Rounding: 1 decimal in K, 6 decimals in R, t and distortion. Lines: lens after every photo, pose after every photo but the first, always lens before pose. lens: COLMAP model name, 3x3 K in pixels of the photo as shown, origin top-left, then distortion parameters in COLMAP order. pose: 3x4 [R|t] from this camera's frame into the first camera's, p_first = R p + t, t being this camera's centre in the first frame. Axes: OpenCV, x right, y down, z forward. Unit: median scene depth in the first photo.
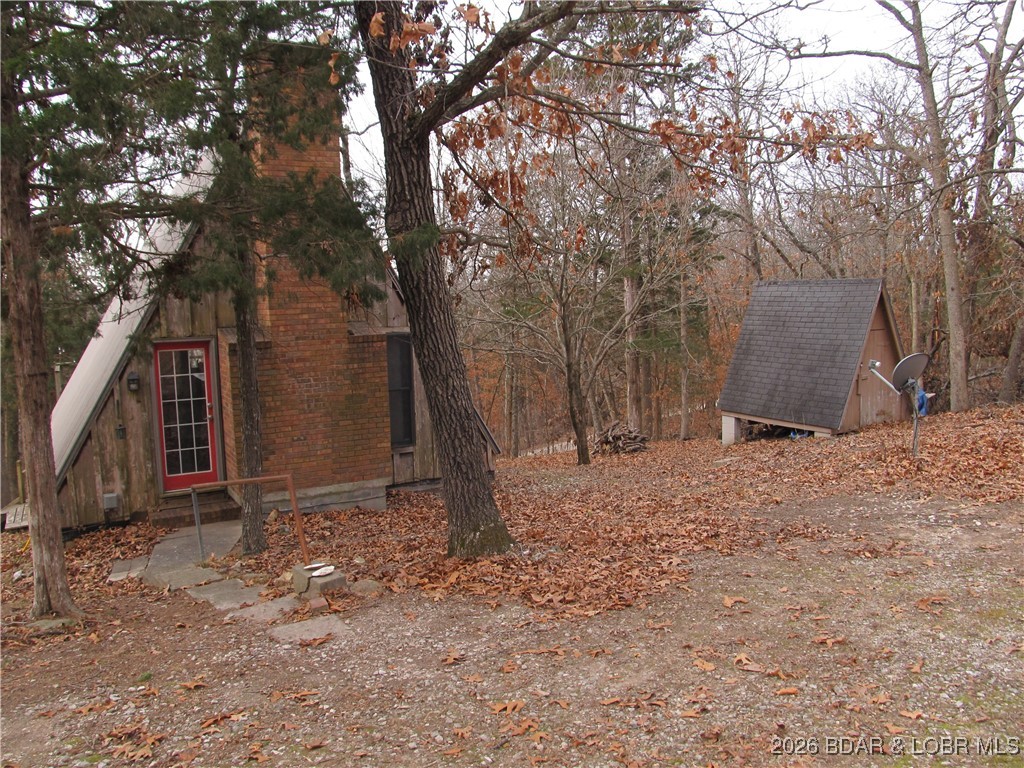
lens RADIAL K [[857.3, 0, 512.0], [0, 857.3, 384.0], [0, 0, 1]] dist [-0.049169, 0.011925]
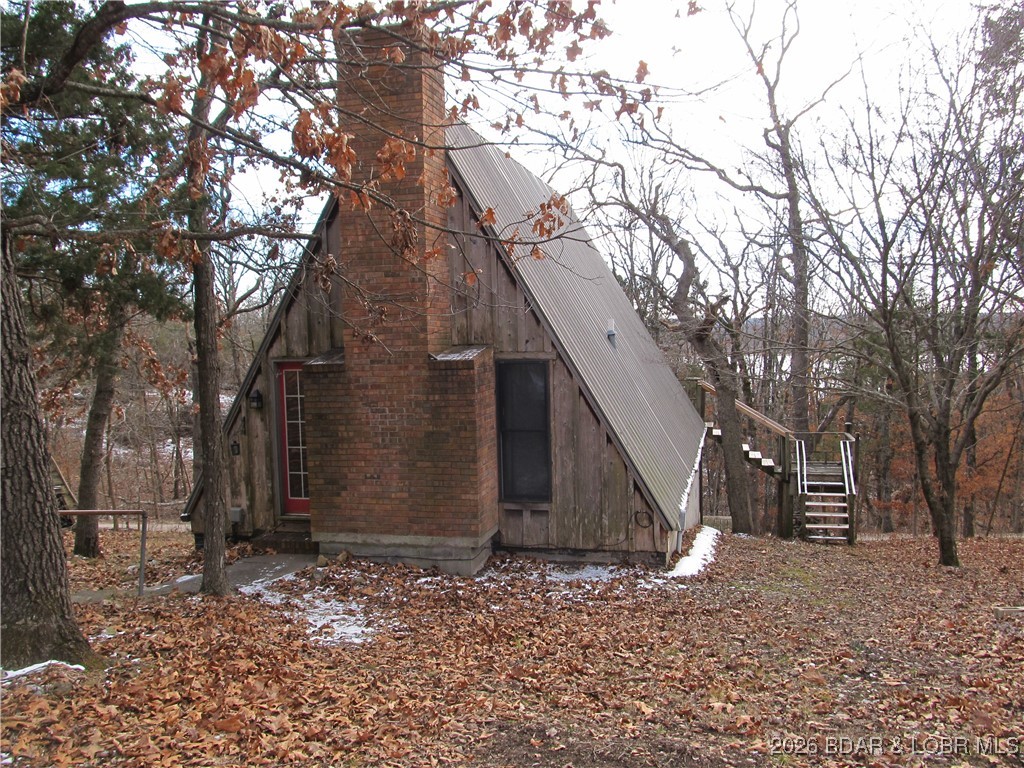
lens RADIAL K [[857.3, 0, 512.0], [0, 857.3, 384.0], [0, 0, 1]] dist [-0.049169, 0.011925]
pose [[0.734768, 0.048296, -0.676597, 0.243068], [-0.066405, 0.997792, -0.000892, -0.021403], [0.675060, 0.045585, 0.736353, 0.244578]]
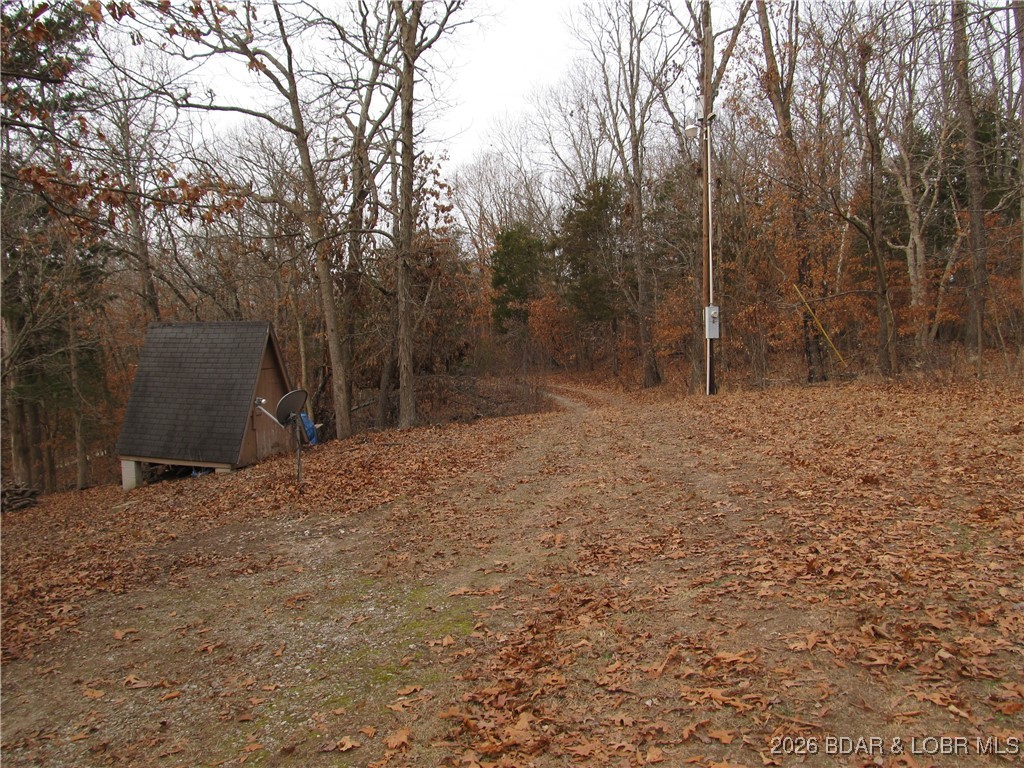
lens RADIAL K [[857.3, 0, 512.0], [0, 857.3, 384.0], [0, 0, 1]] dist [-0.049169, 0.011925]
pose [[0.783779, -0.034429, 0.620085, -0.004017], [0.061524, 0.997855, -0.022361, -0.001972], [-0.617985, 0.055676, 0.784216, -0.104247]]
